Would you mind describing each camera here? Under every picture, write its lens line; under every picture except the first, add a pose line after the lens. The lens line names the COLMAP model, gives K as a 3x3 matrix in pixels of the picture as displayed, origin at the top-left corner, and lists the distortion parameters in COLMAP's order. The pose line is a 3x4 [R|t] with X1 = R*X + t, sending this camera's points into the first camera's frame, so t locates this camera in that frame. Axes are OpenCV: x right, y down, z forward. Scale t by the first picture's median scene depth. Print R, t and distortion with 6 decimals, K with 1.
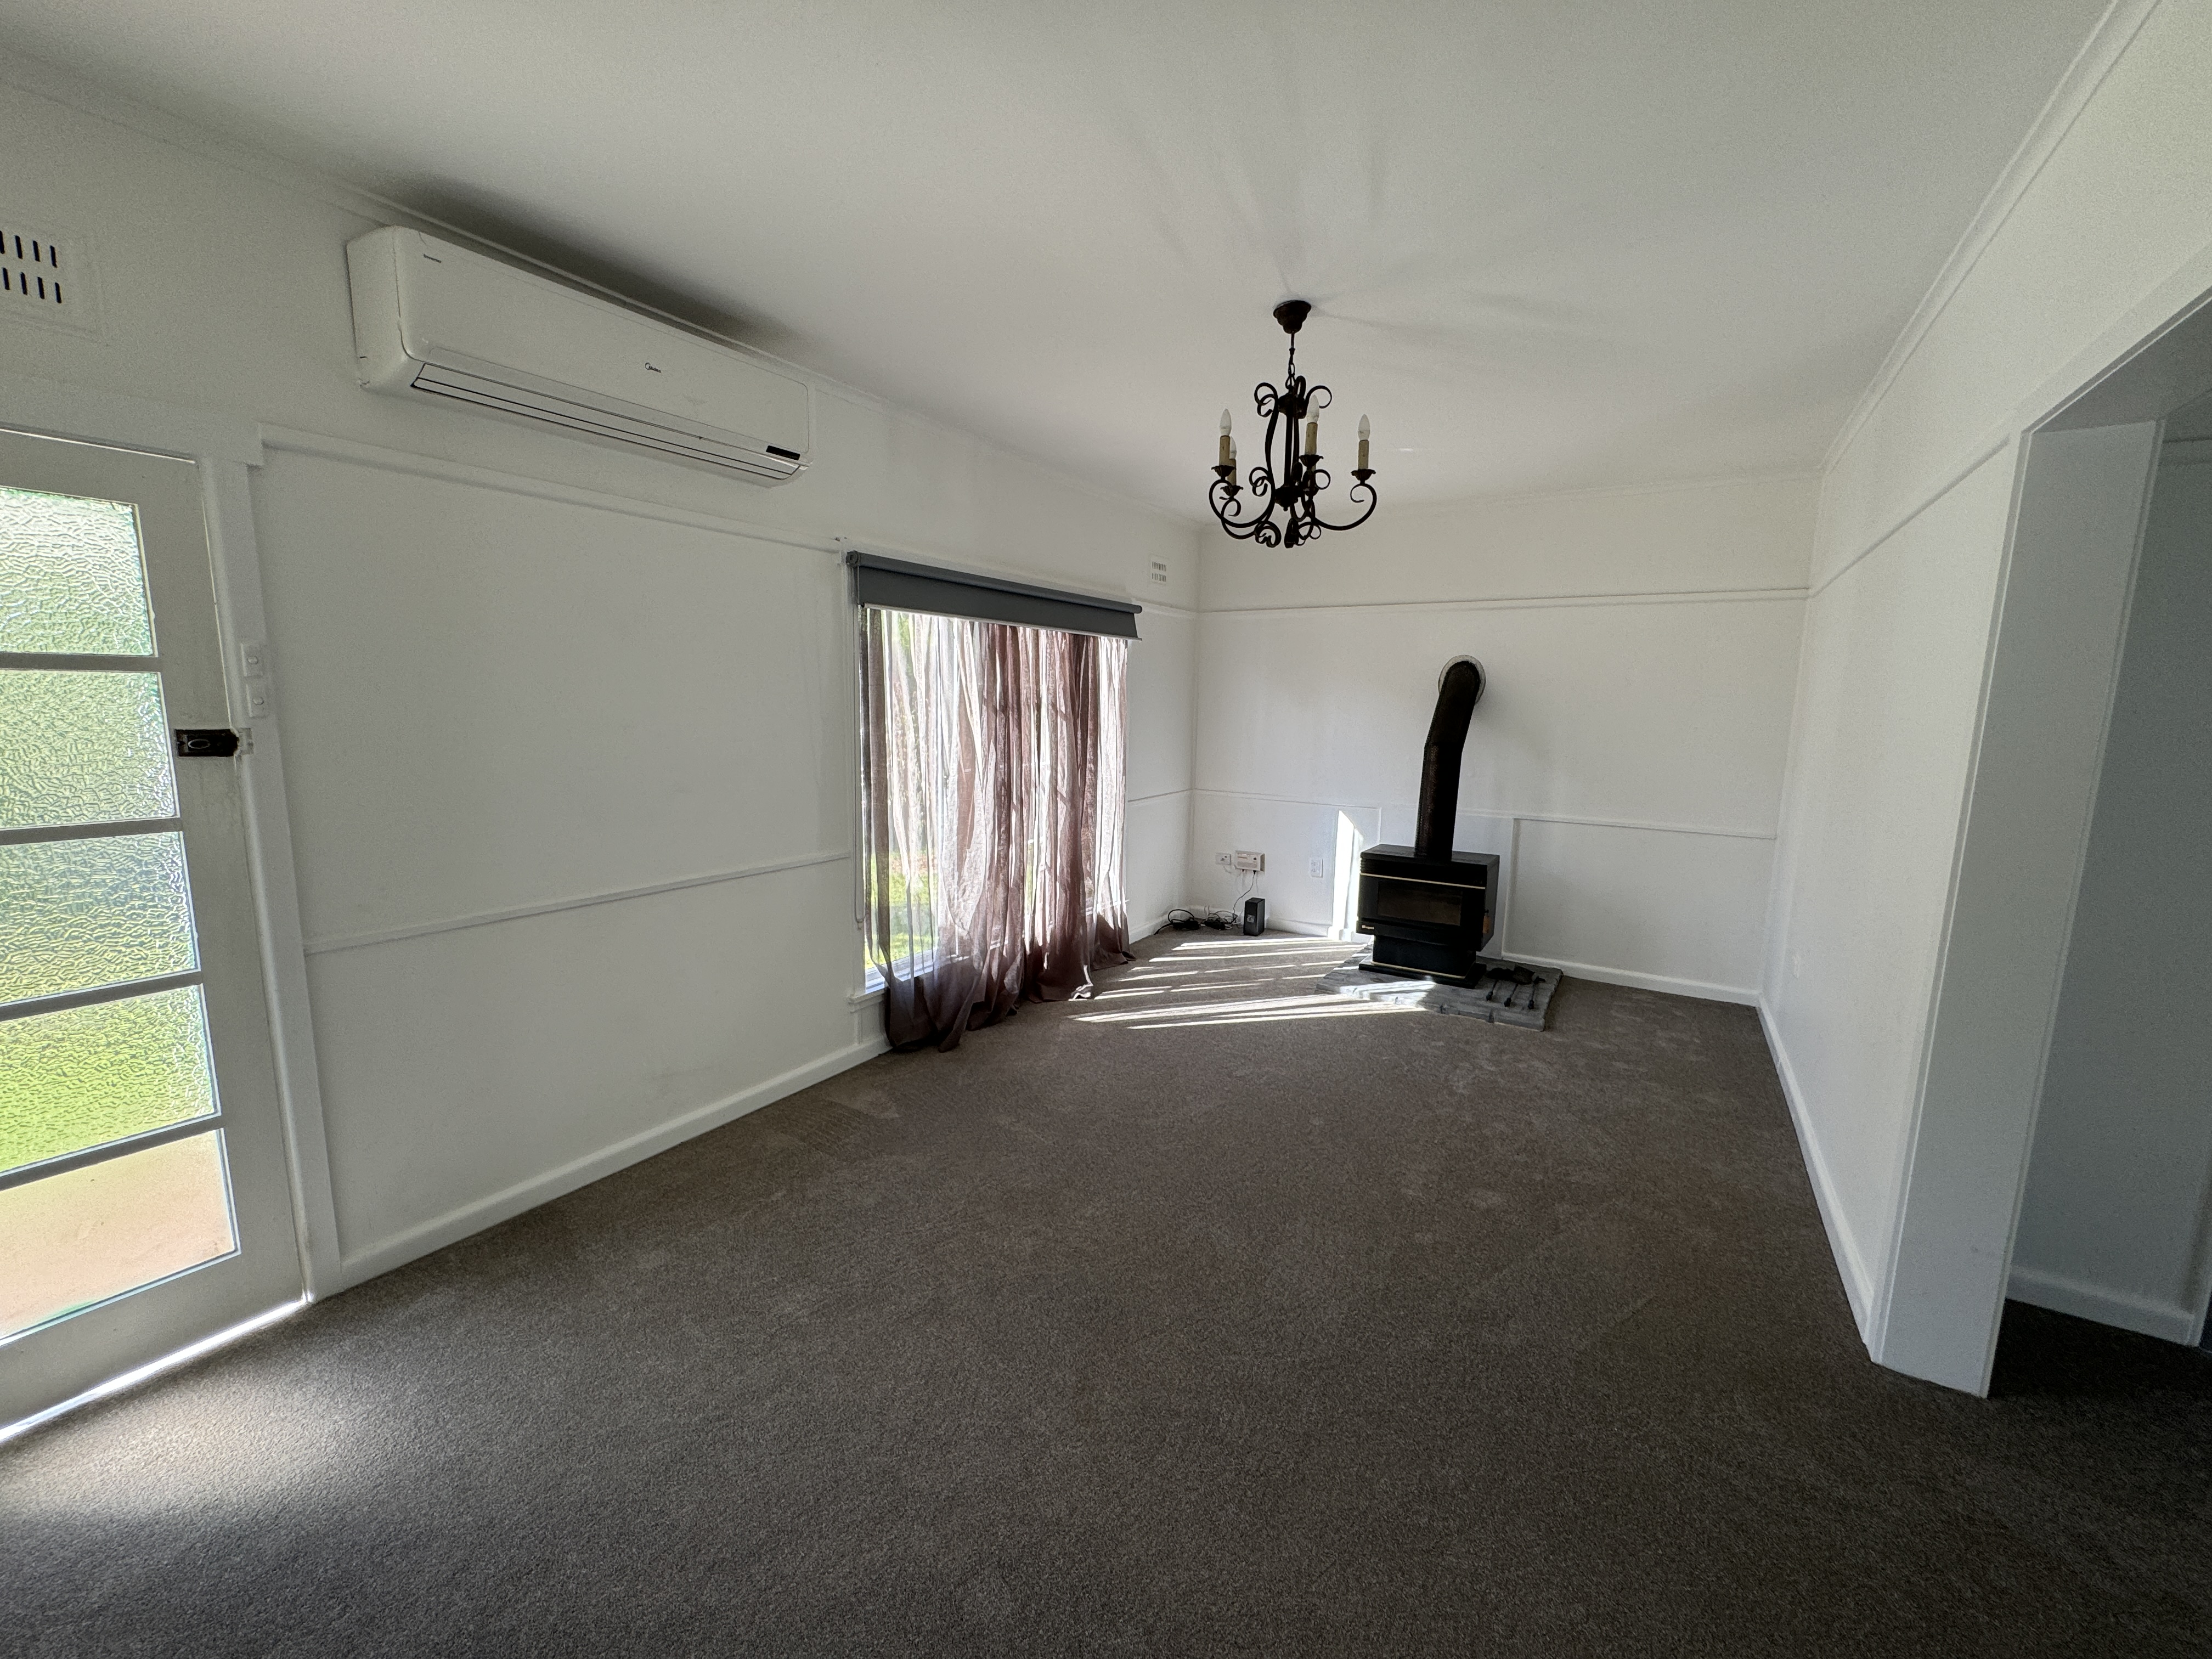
lens RADIAL K [[885.6, 0, 1108.7], [0, 885.6, 836.7], [0, 0, 1]] dist [-0.003011, 0.000786]
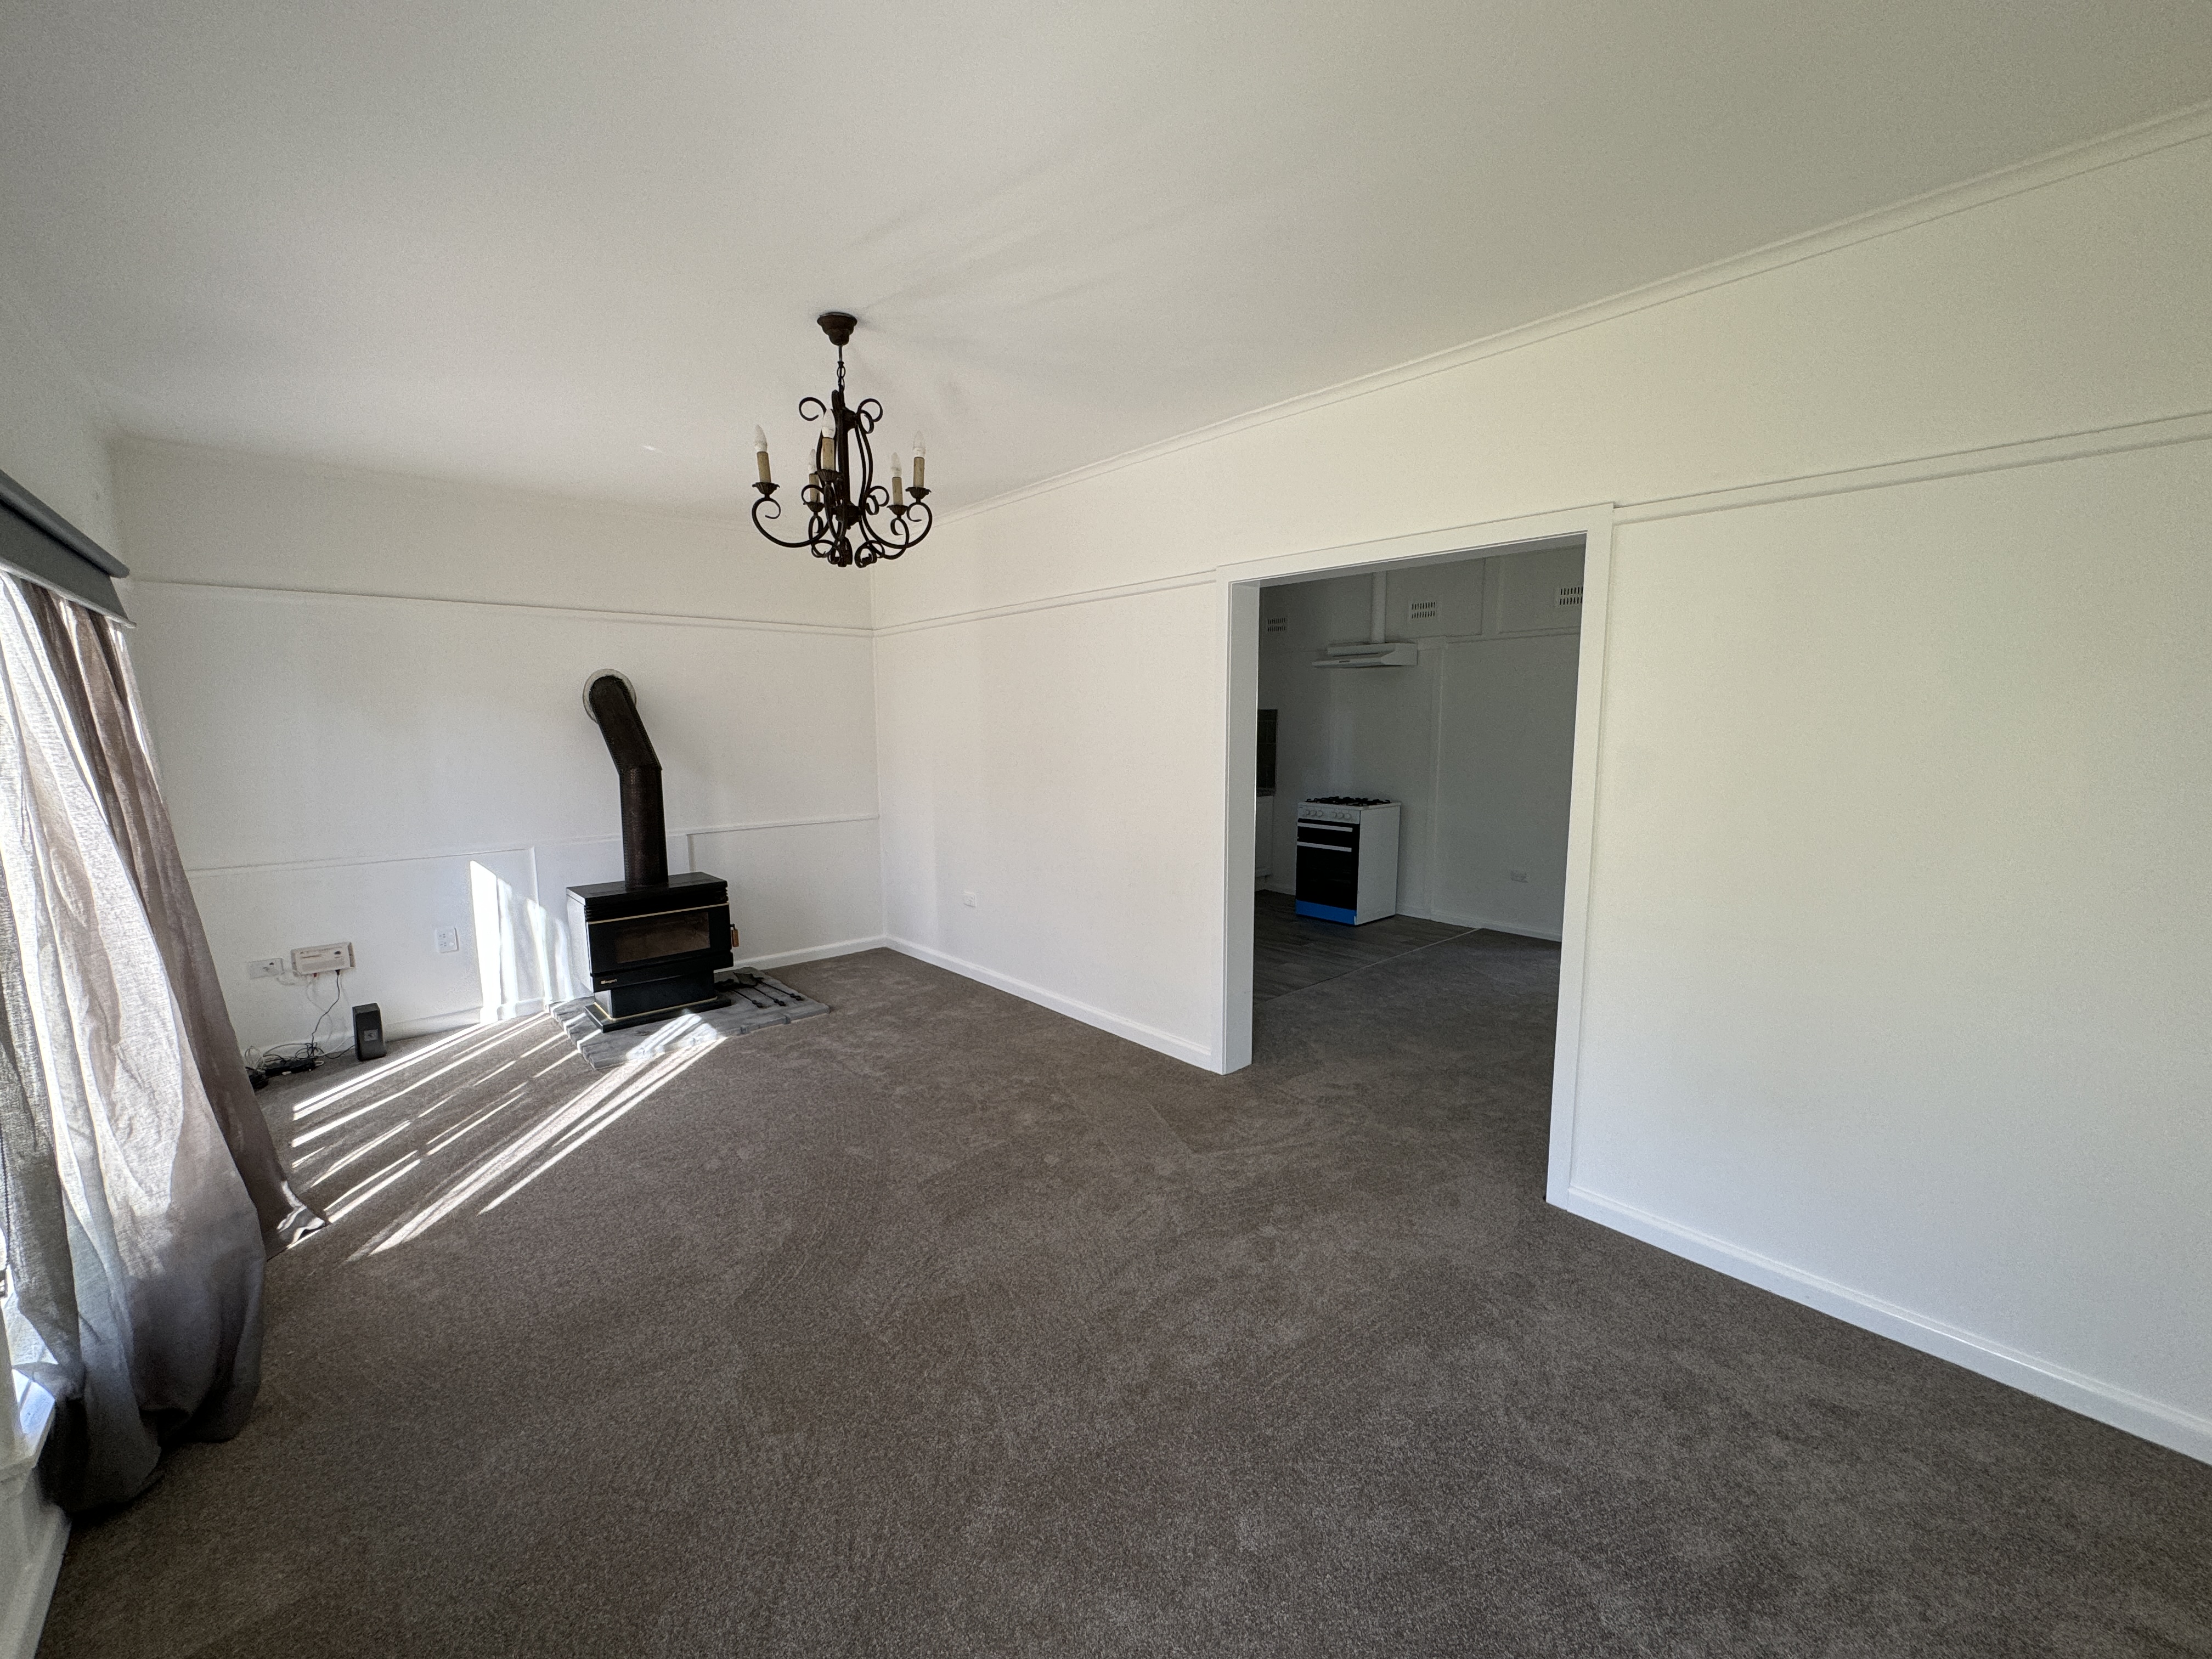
lens RADIAL K [[885.6, 0, 1106.9], [0, 885.6, 833.3], [0, 0, 1]] dist [-0.003011, 0.000786]
pose [[0.283032, -0.145528, 0.948005, -0.385228], [0.157120, 0.982104, 0.103854, -0.055611], [-0.946153, 0.119556, 0.300832, 0.273120]]
